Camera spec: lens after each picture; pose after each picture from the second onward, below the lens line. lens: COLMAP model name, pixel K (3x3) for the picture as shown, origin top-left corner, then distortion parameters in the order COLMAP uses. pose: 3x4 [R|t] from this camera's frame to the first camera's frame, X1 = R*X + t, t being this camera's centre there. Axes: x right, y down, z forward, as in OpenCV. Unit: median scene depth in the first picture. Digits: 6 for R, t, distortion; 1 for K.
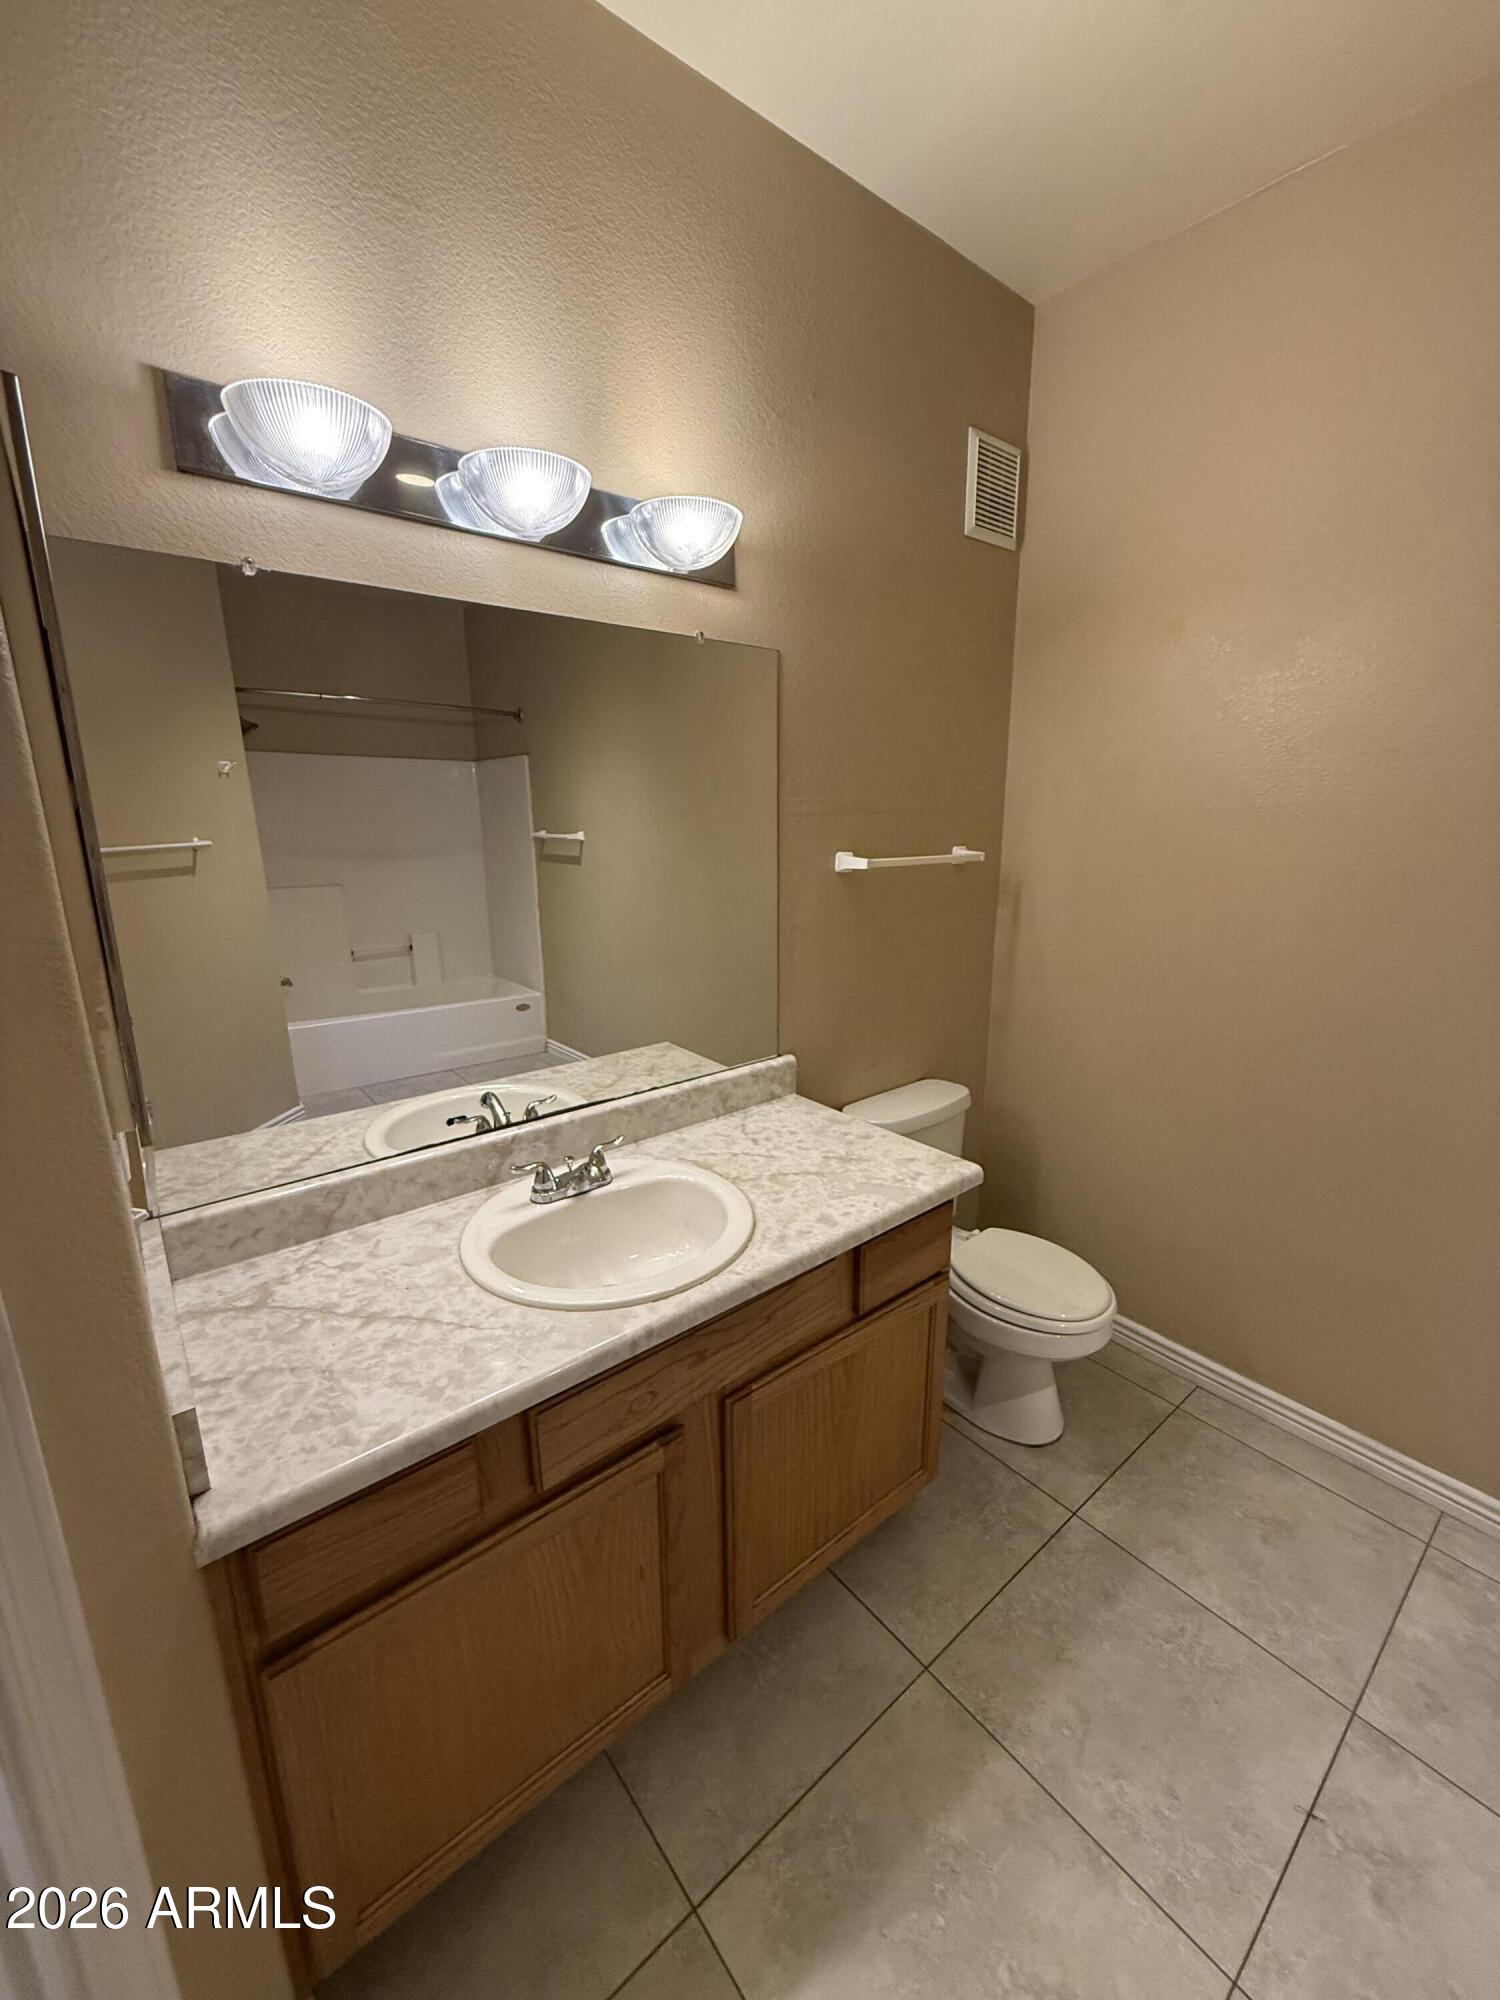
lens RADIAL K [[795.1, 0, 750.0], [0, 795.1, 1000.0], [0, 0, 1]] dist [0.000118, 0.000188]
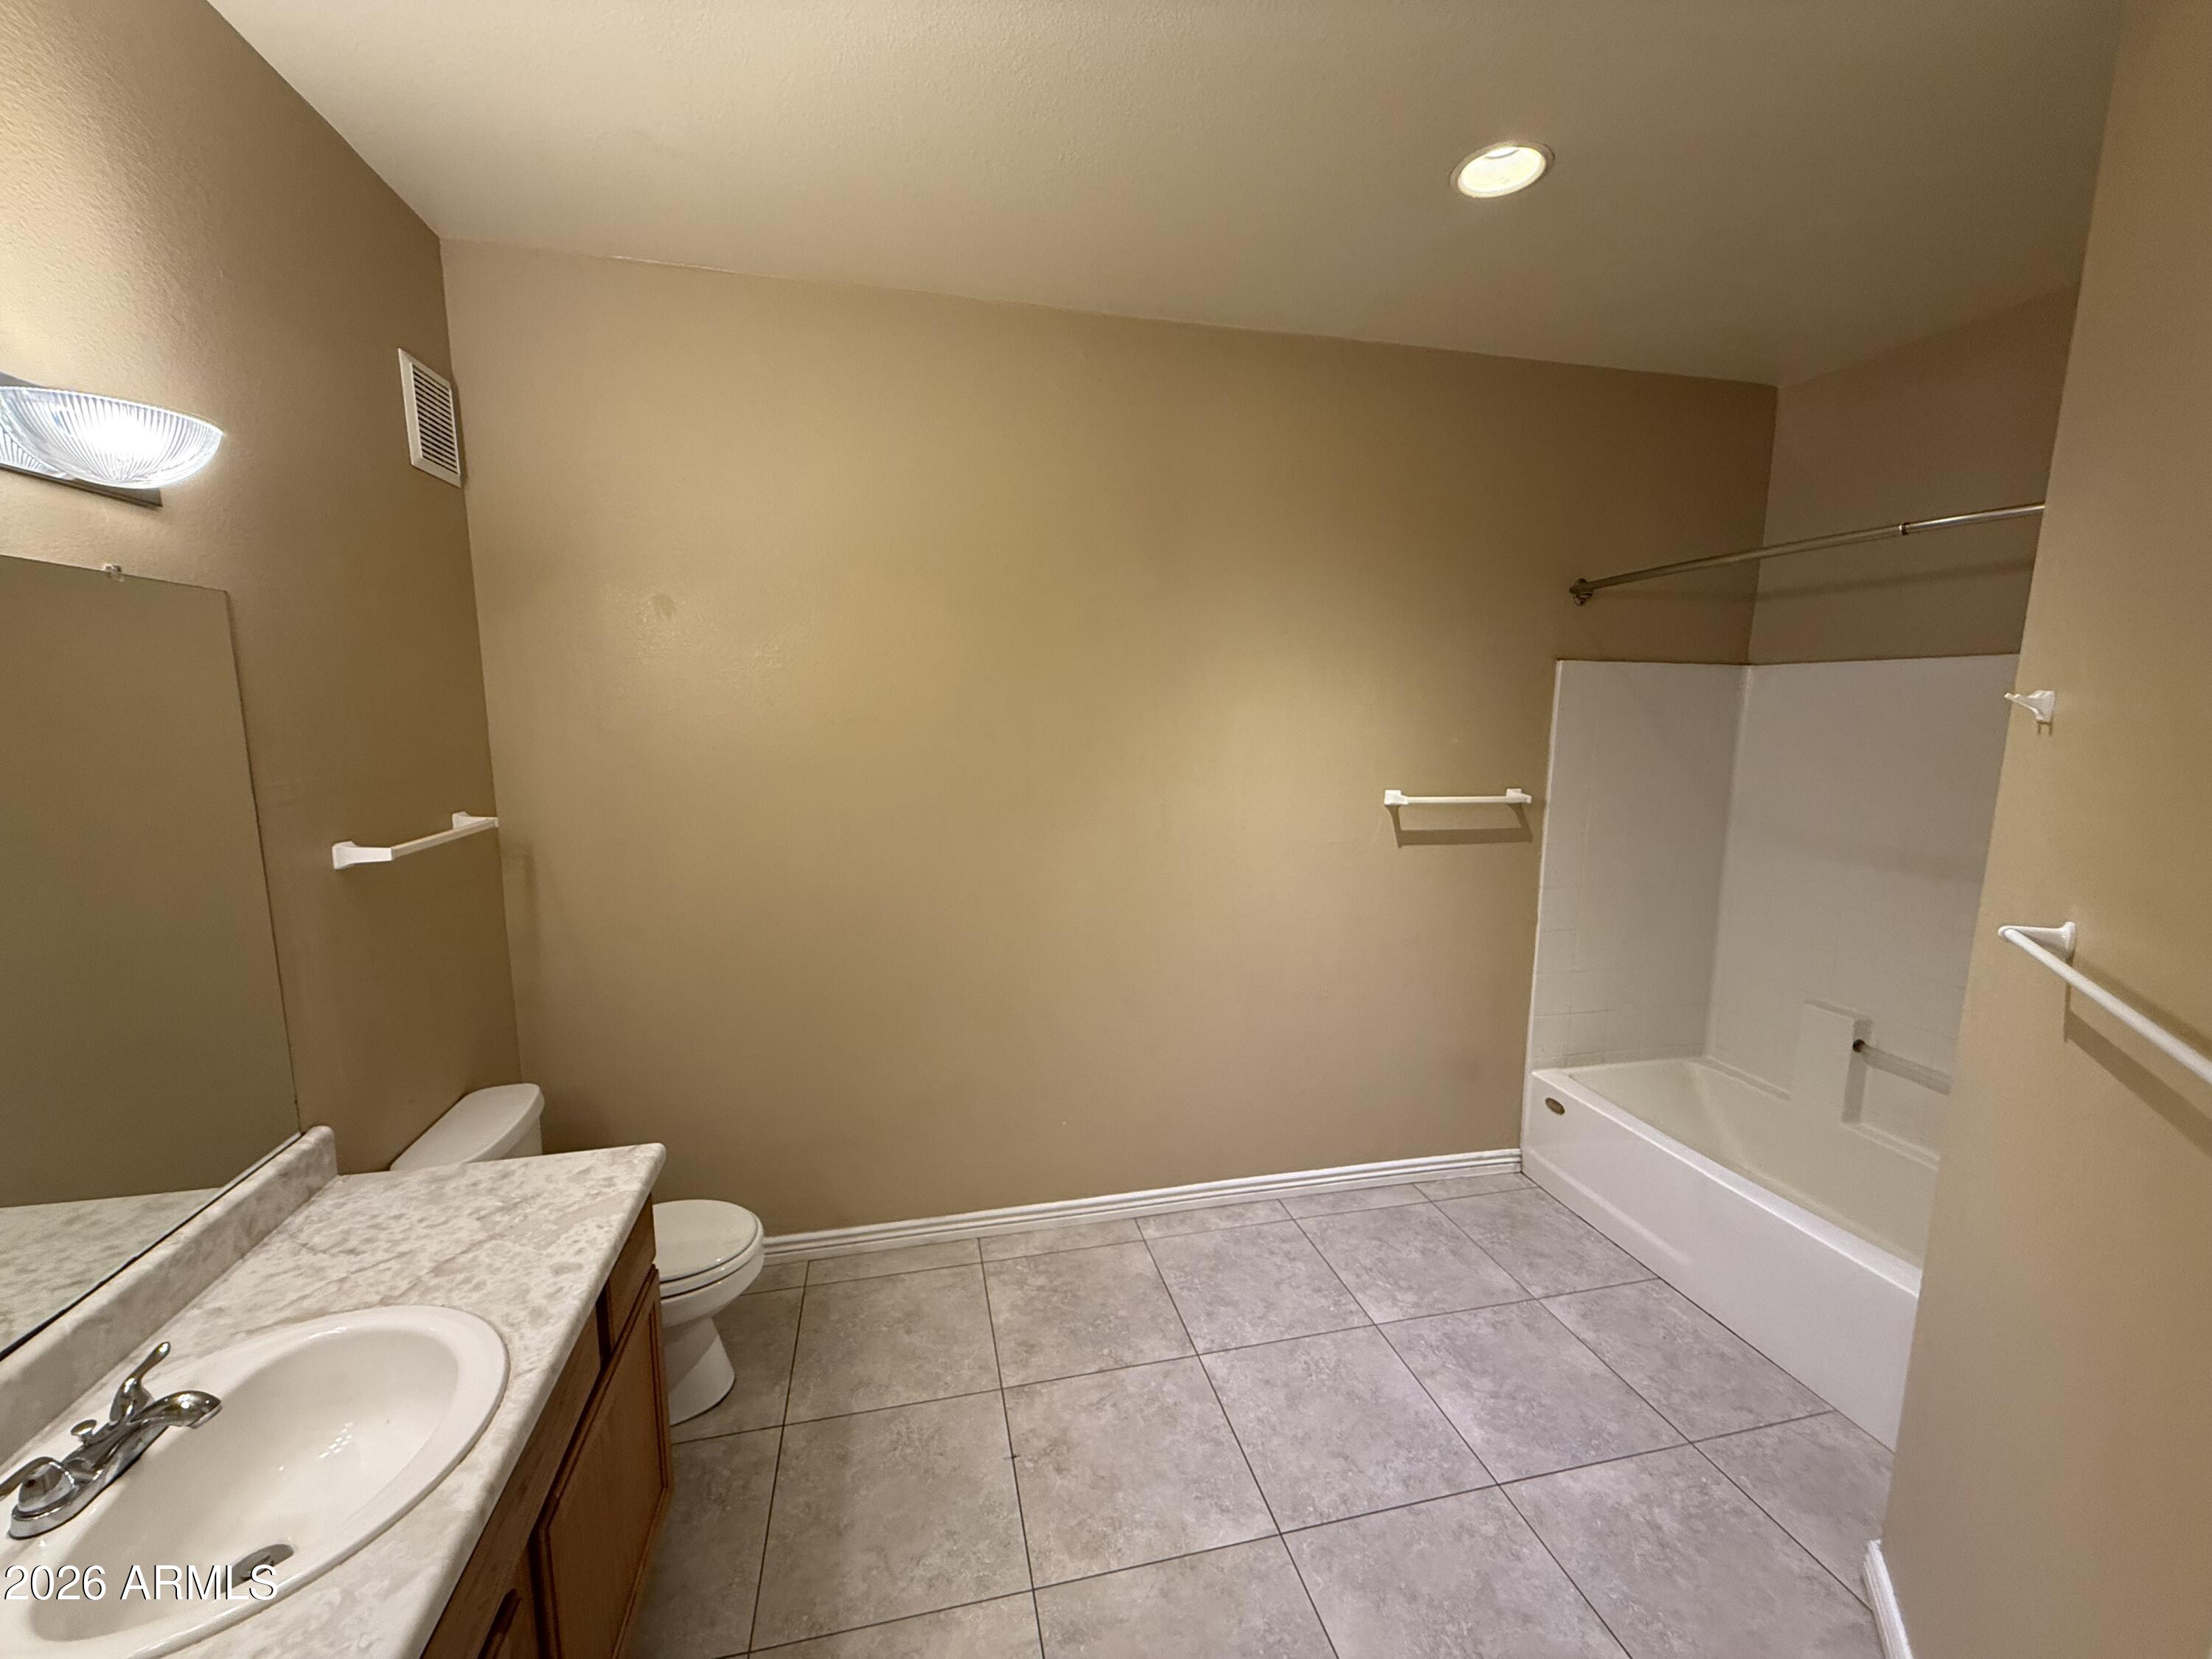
lens RADIAL K [[879.4, 0, 1103.2], [0, 879.4, 835.0], [0, 0, 1]] dist [0.000118, 0.000188]
pose [[0.439573, -0.129282, 0.888854, -0.351606], [0.202290, 0.978413, 0.042268, -0.090430], [-0.875131, 0.161226, 0.456236, -0.037474]]
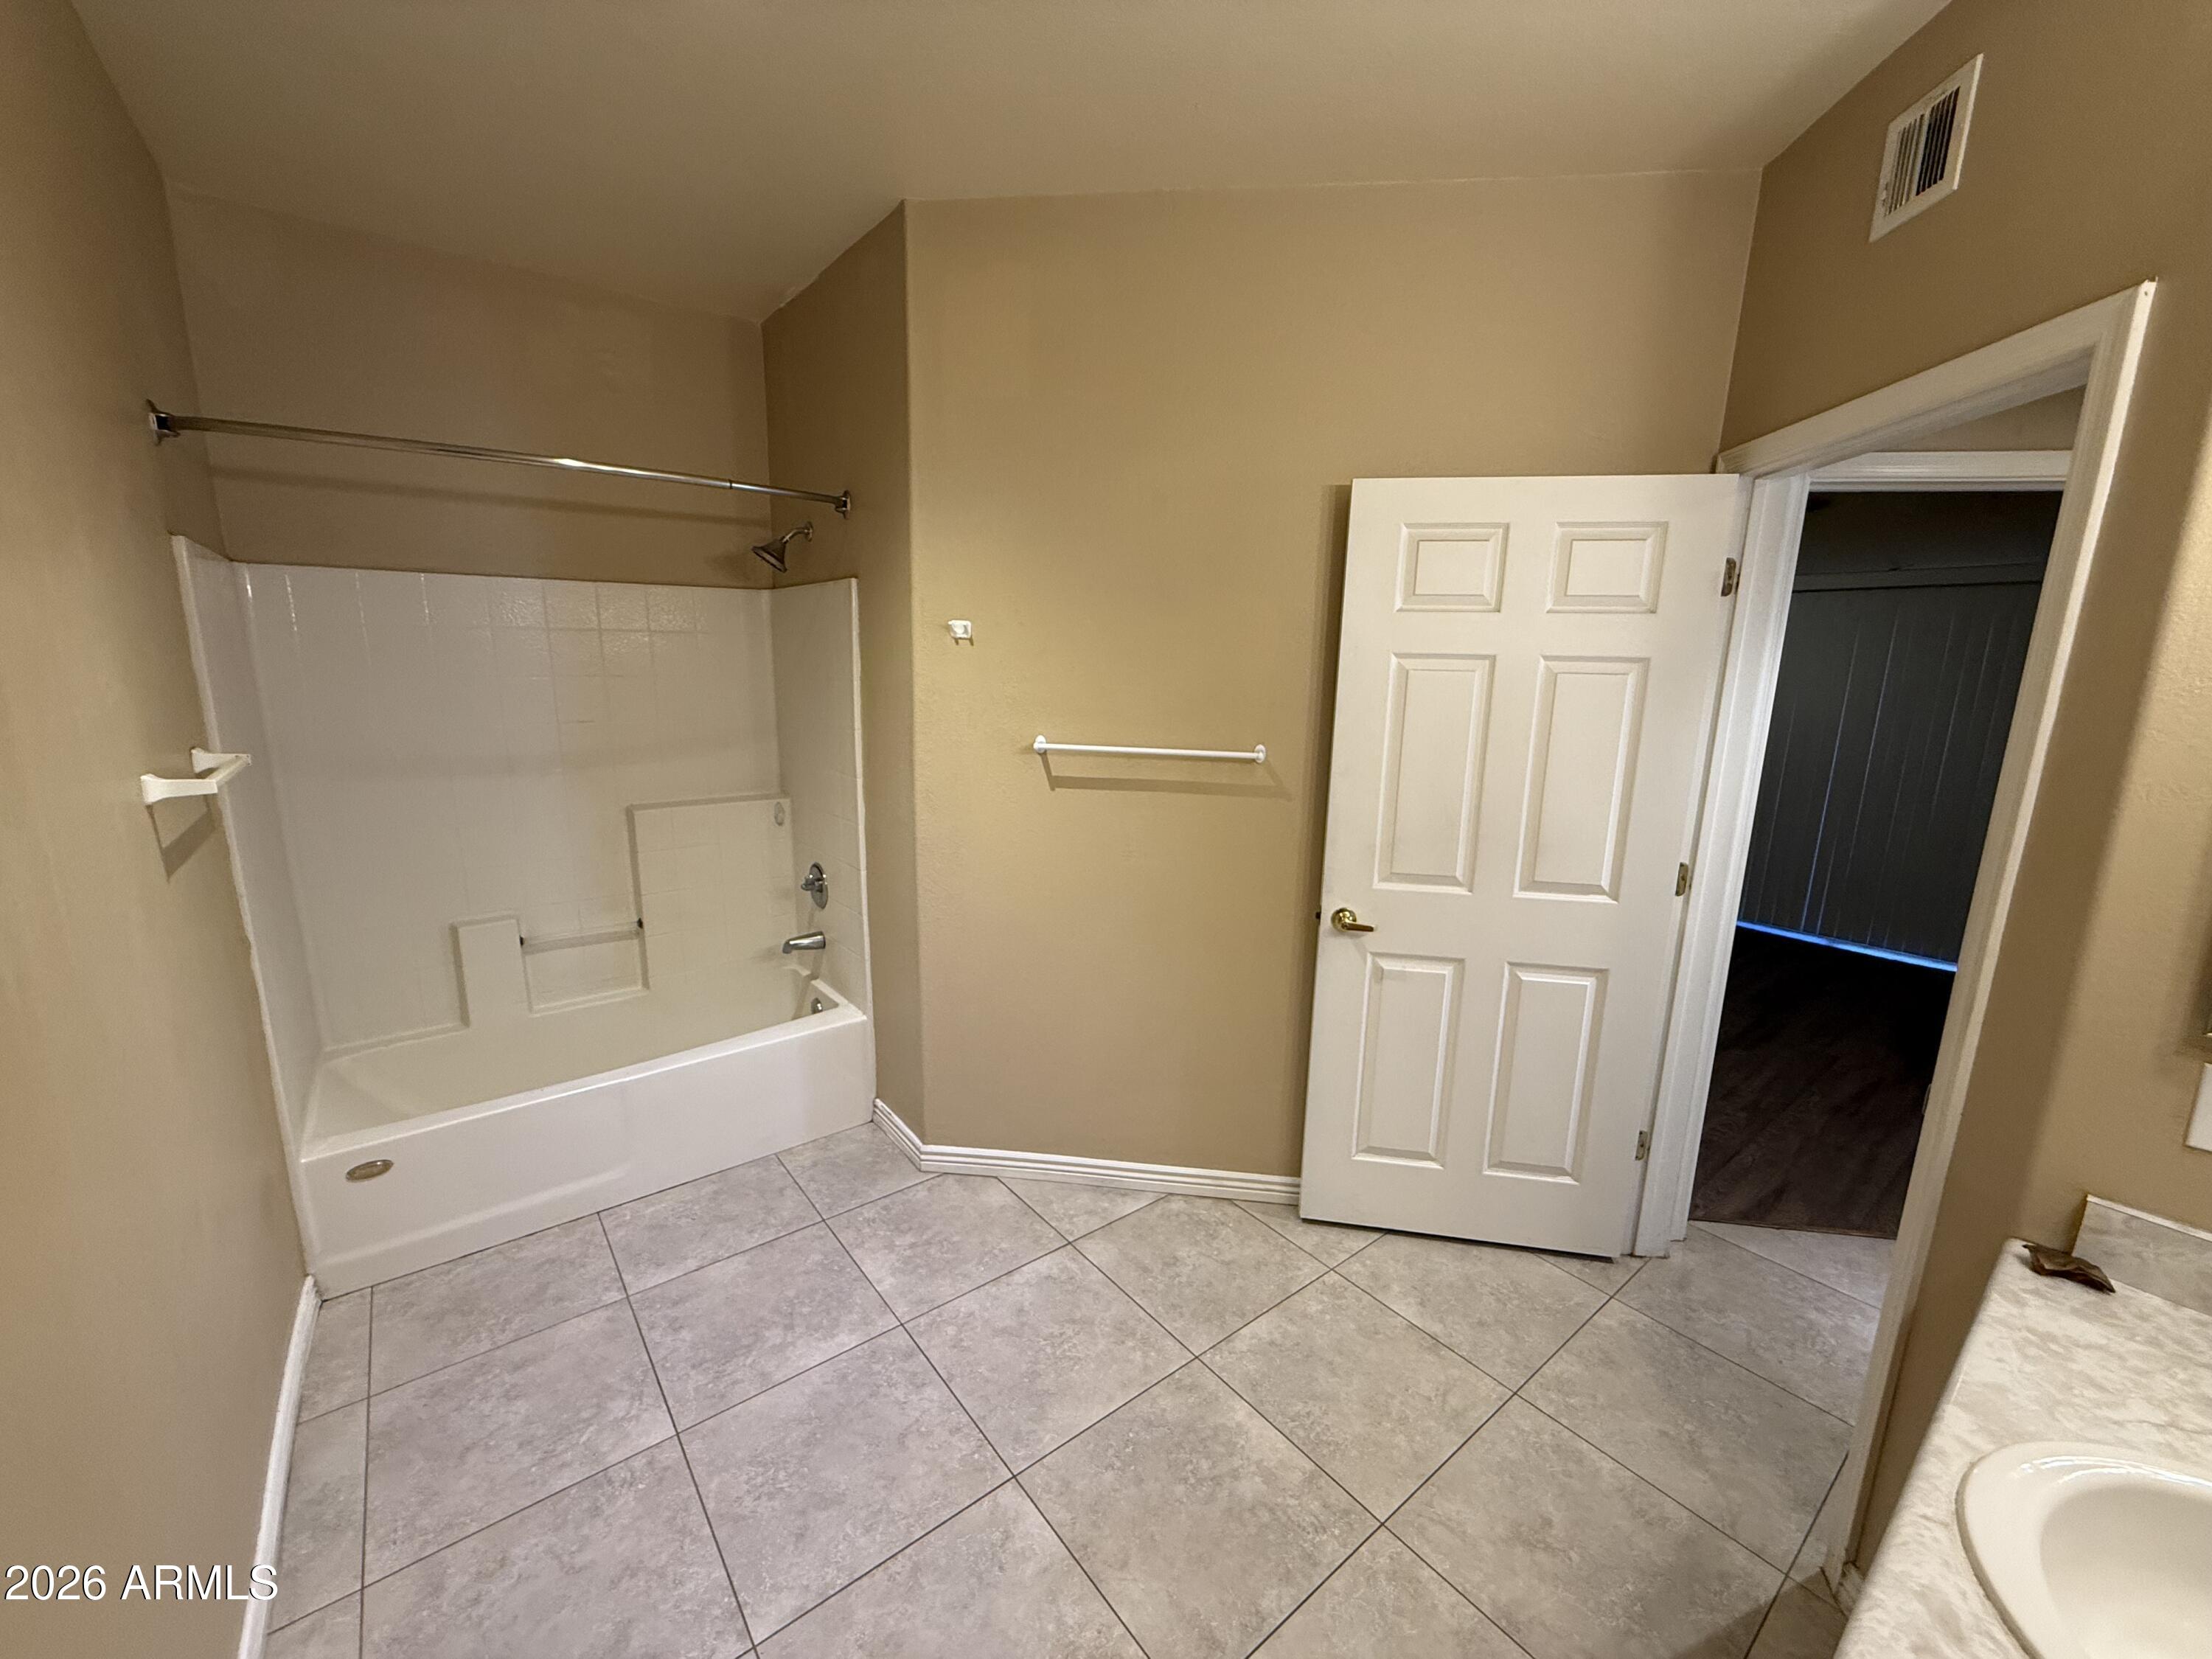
lens RADIAL K [[879.4, 0, 1103.2], [0, 879.4, 835.0], [0, 0, 1]] dist [0.000118, 0.000188]
pose [[-0.999669, -0.020699, 0.015251, 0.451281], [-0.012185, 0.903748, 0.427892, -0.311247], [-0.022640, 0.427565, -0.903701, 0.987518]]
